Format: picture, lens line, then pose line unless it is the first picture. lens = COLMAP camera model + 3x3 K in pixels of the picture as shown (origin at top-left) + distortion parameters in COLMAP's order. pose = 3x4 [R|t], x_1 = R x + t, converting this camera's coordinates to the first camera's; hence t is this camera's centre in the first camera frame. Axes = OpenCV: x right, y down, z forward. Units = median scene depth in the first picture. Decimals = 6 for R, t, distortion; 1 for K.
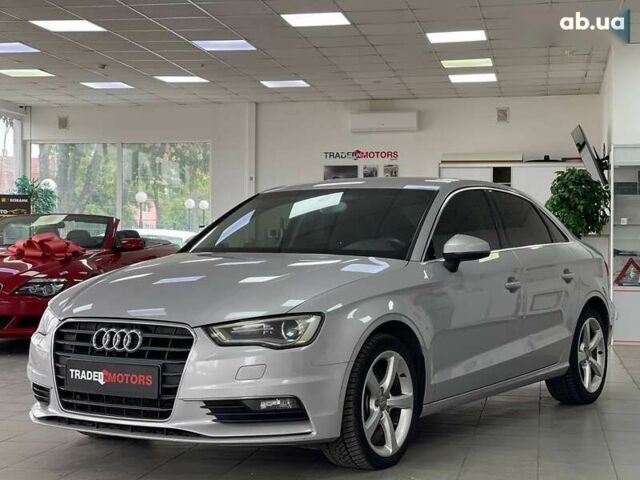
lens RADIAL K [[1182.3, 0, 320.0], [0, 1182.3, 240.0], [0, 0, 1]] dist [0.200859, -0.022665]
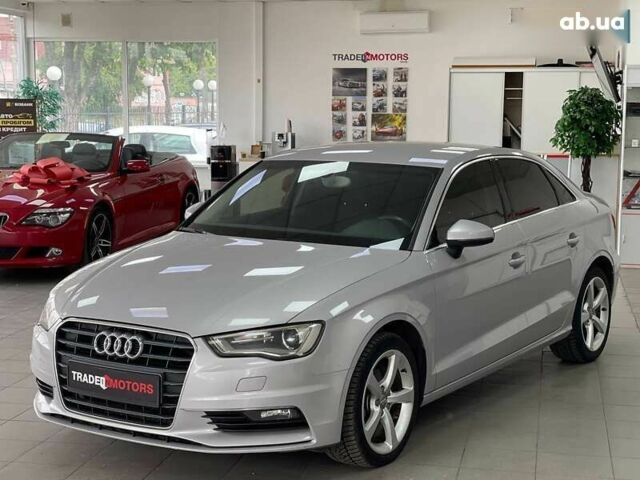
lens RADIAL K [[1182.3, 0, 320.0], [0, 1182.3, 240.0], [0, 0, 1]] dist [0.200859, -0.022665]
pose [[0.999952, 0.003945, -0.009007, 0.007275], [-0.002880, 0.993316, 0.115392, -0.106712], [0.009402, -0.115361, 0.993279, 0.014038]]
